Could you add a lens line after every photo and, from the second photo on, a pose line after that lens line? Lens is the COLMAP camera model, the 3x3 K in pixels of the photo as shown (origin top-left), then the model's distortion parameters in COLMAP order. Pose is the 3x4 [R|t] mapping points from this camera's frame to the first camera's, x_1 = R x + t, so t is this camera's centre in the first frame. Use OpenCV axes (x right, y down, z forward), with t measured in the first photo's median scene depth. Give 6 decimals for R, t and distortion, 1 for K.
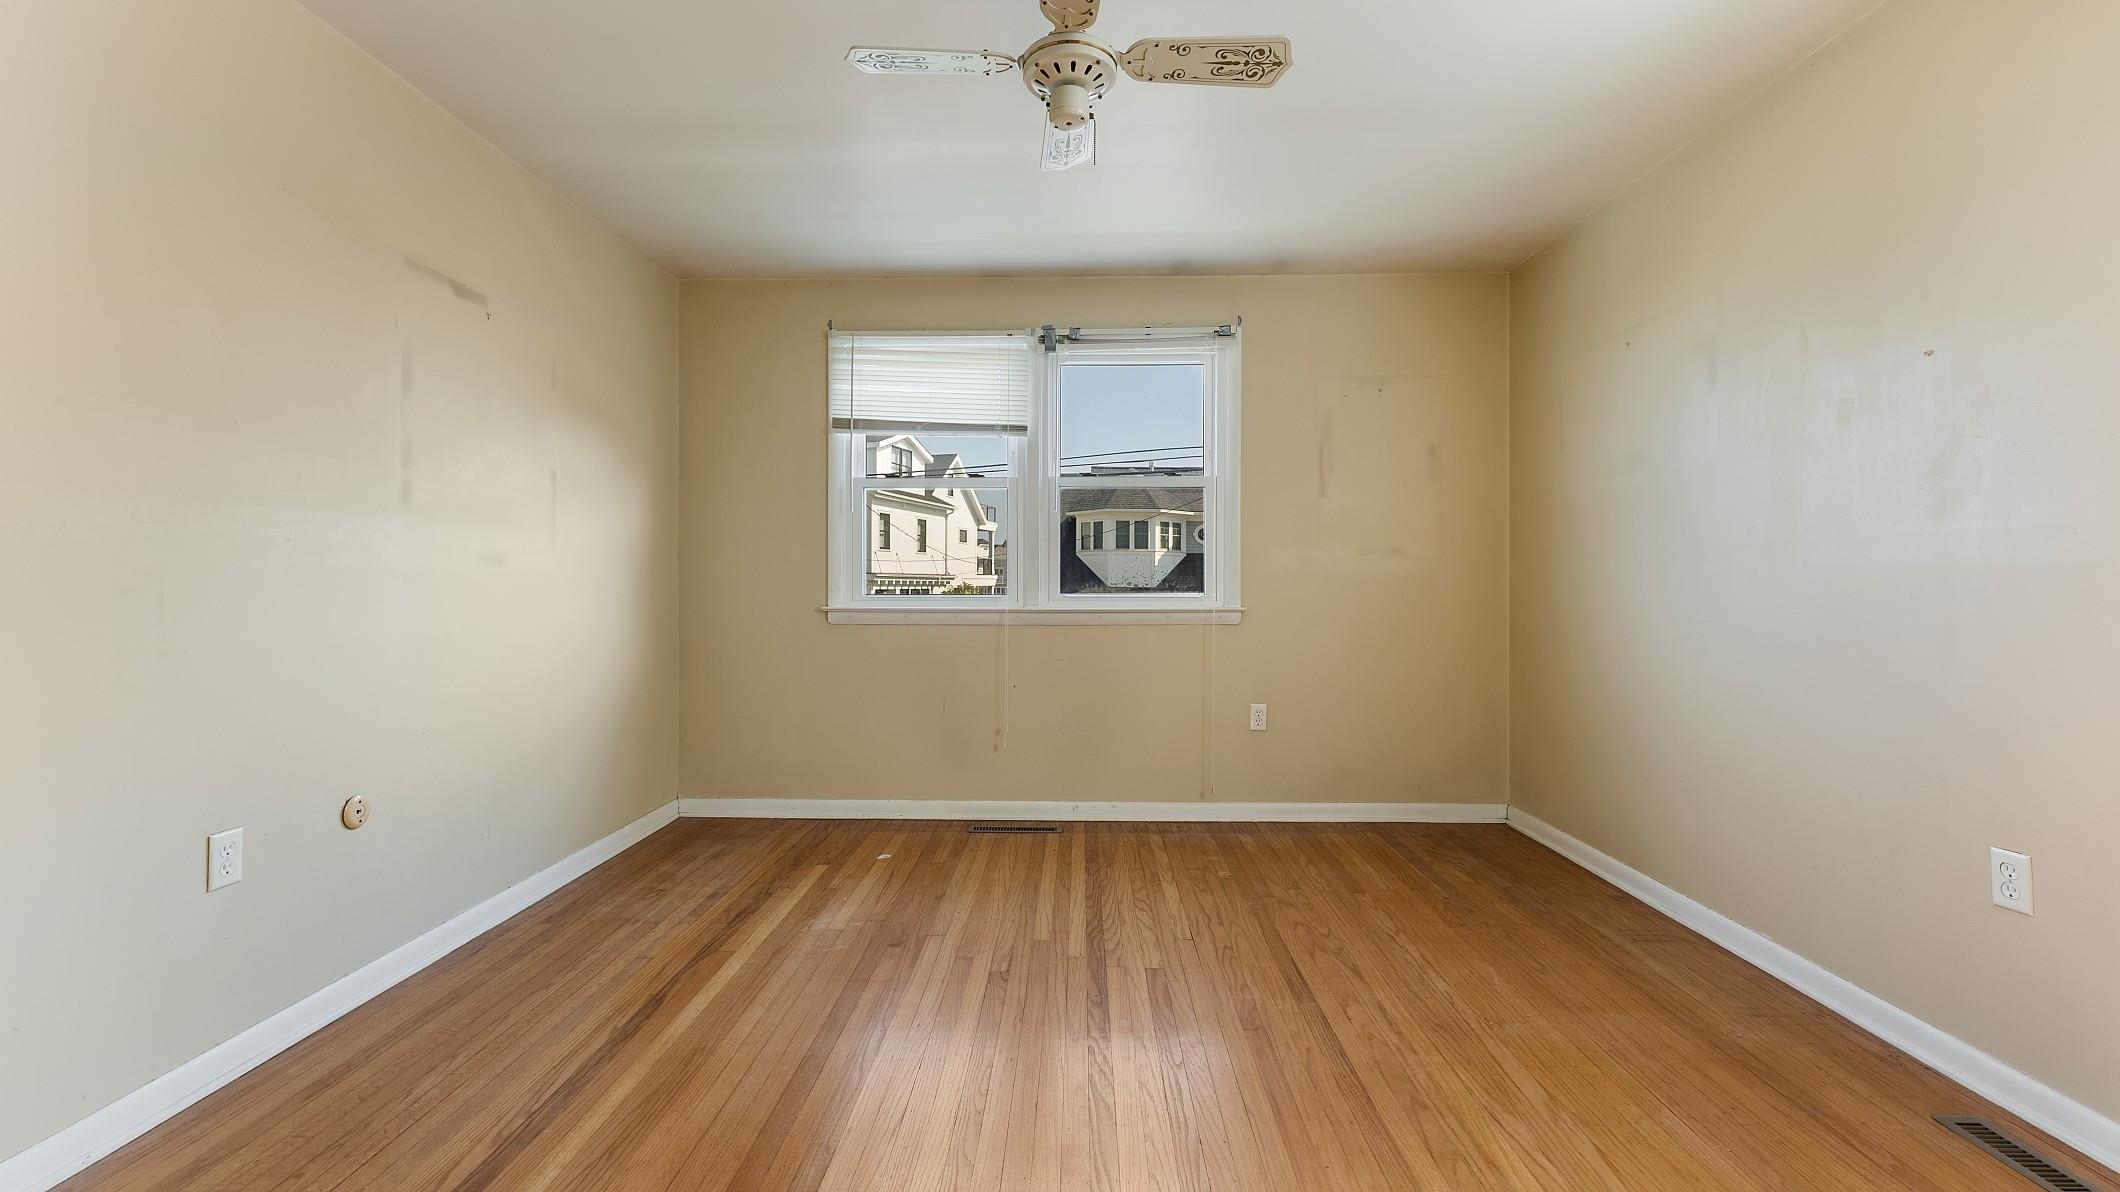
lens RADIAL K [[854.9, 0, 1058.8], [0, 854.9, 594.9], [0, 0, 1]] dist [0.000117, 0.000198]
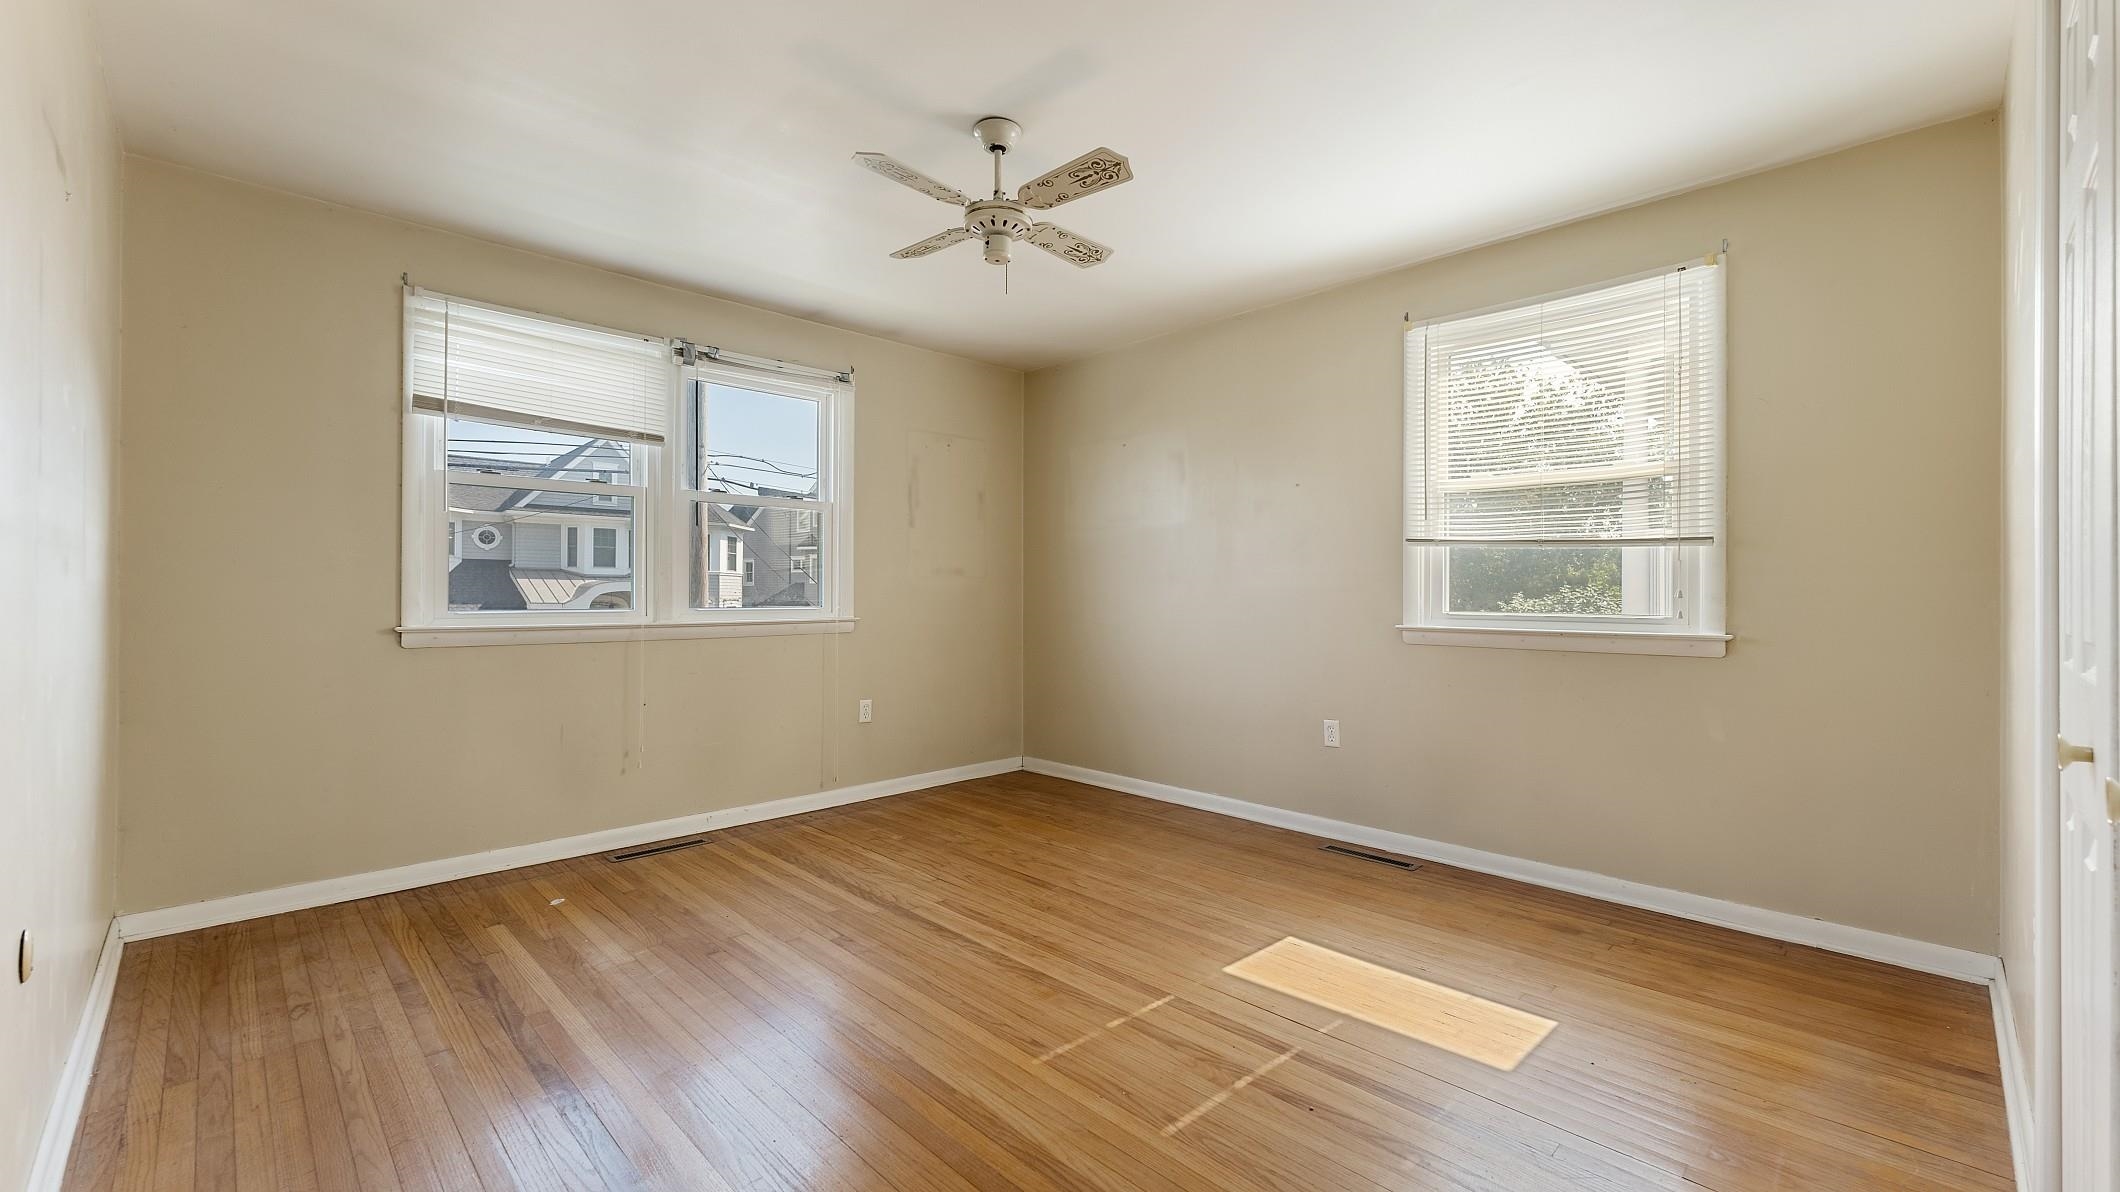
lens RADIAL K [[854.9, 0, 1065.8], [0, 854.9, 603.5], [0, 0, 1]] dist [0.000117, 0.000198]
pose [[0.691695, -0.007482, 0.722151, -0.476239], [0.009498, 0.999954, 0.001262, -0.003626], [-0.722127, 0.005986, 0.691734, -0.010410]]
